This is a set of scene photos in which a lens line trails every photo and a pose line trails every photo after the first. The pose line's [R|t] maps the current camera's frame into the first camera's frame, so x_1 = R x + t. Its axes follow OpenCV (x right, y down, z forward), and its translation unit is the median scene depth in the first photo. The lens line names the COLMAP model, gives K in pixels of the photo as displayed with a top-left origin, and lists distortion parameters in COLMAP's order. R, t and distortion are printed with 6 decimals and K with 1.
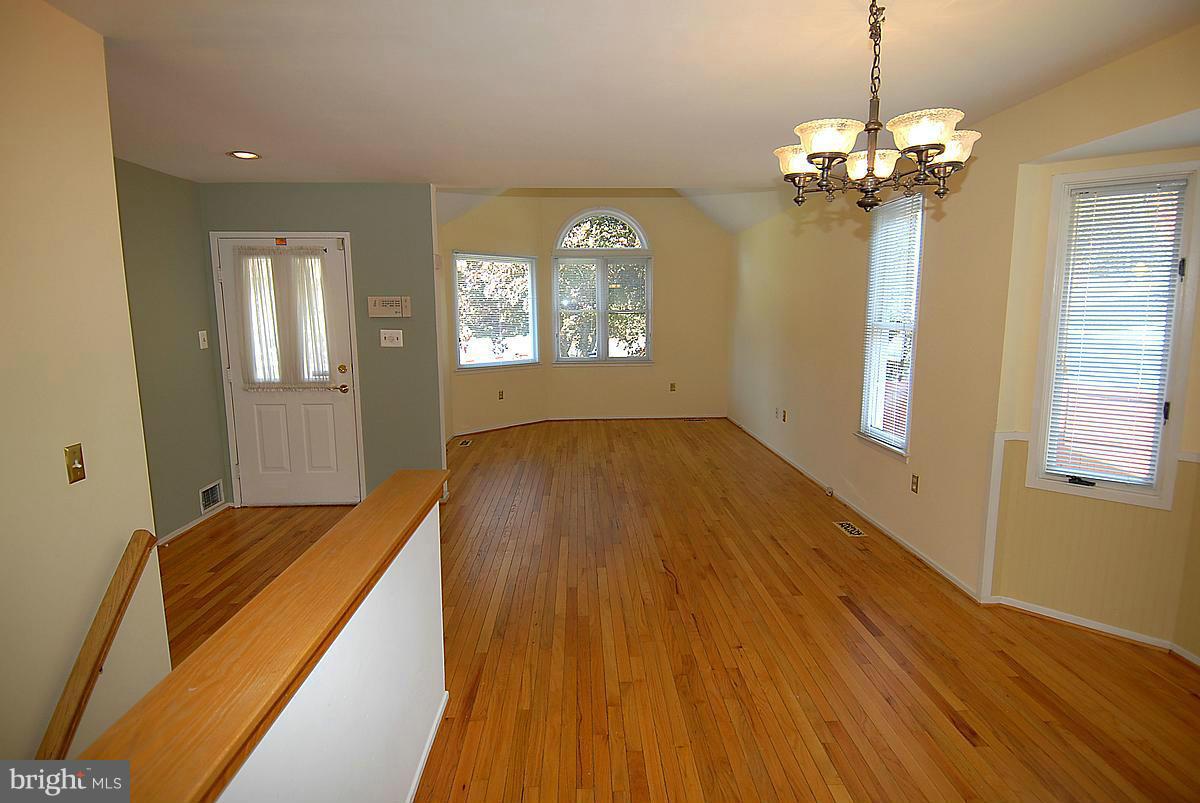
lens RADIAL K [[636.3, 0, 600.0], [0, 636.3, 401.5], [0, 0, 1]] dist [0.062249, -0.061649]
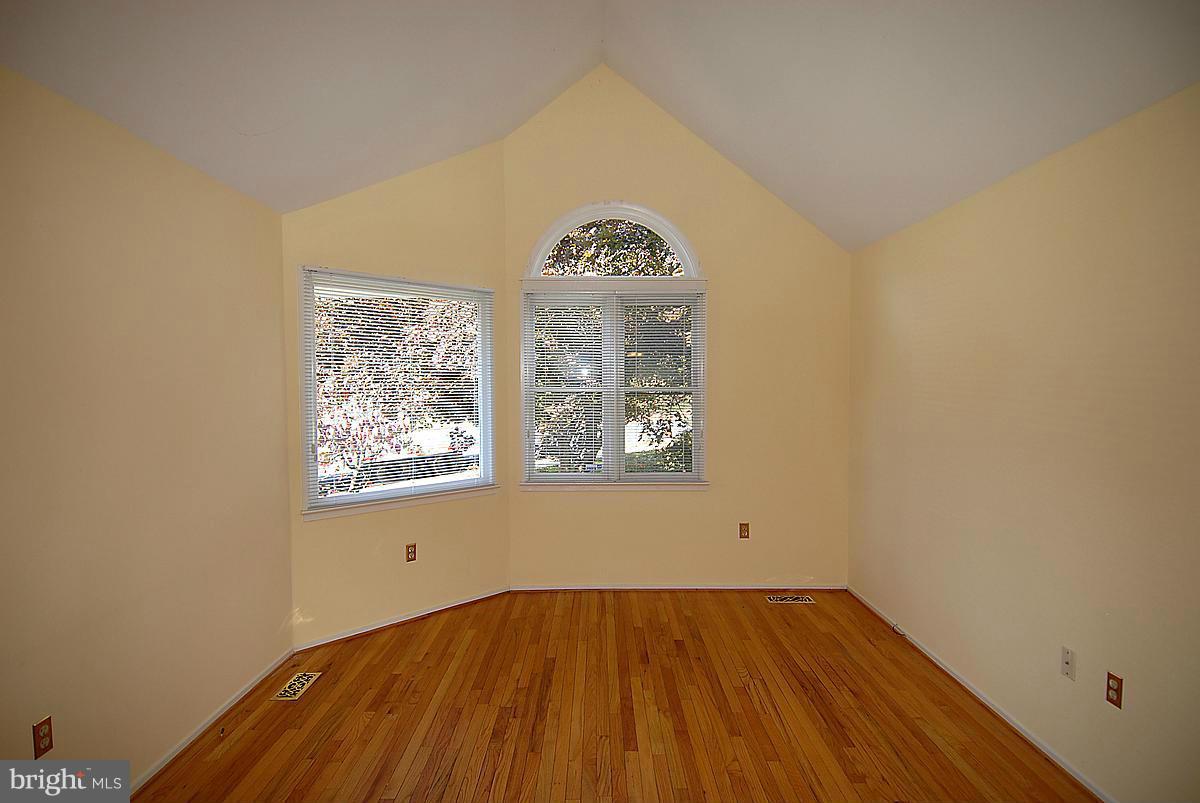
lens RADIAL K [[628.6, 0, 595.3], [0, 628.6, 404.4], [0, 0, 1]] dist [0.059622, -0.058485]
pose [[0.999105, 0.004760, -0.042033, 0.024863], [-0.009523, 0.993452, -0.113852, -0.151902], [0.041216, 0.114151, 0.992608, 1.054604]]
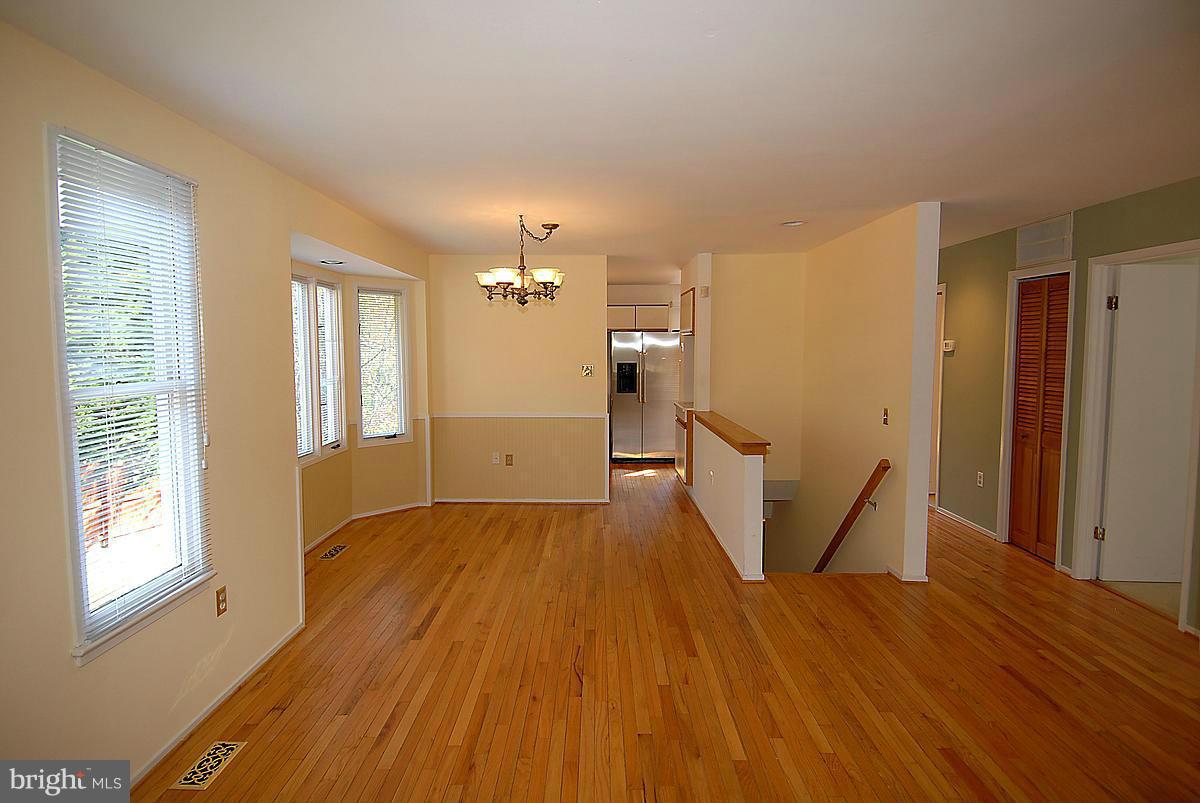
lens RADIAL K [[645.0, 0, 595.0], [0, 645.0, 400.4], [0, 0, 1]] dist [0.027066, -0.040689]
pose [[-0.999165, 0.008027, 0.040052, 0.051093], [0.016835, 0.974279, 0.224715, -0.249058], [-0.037218, 0.225202, -0.973601, 1.684271]]
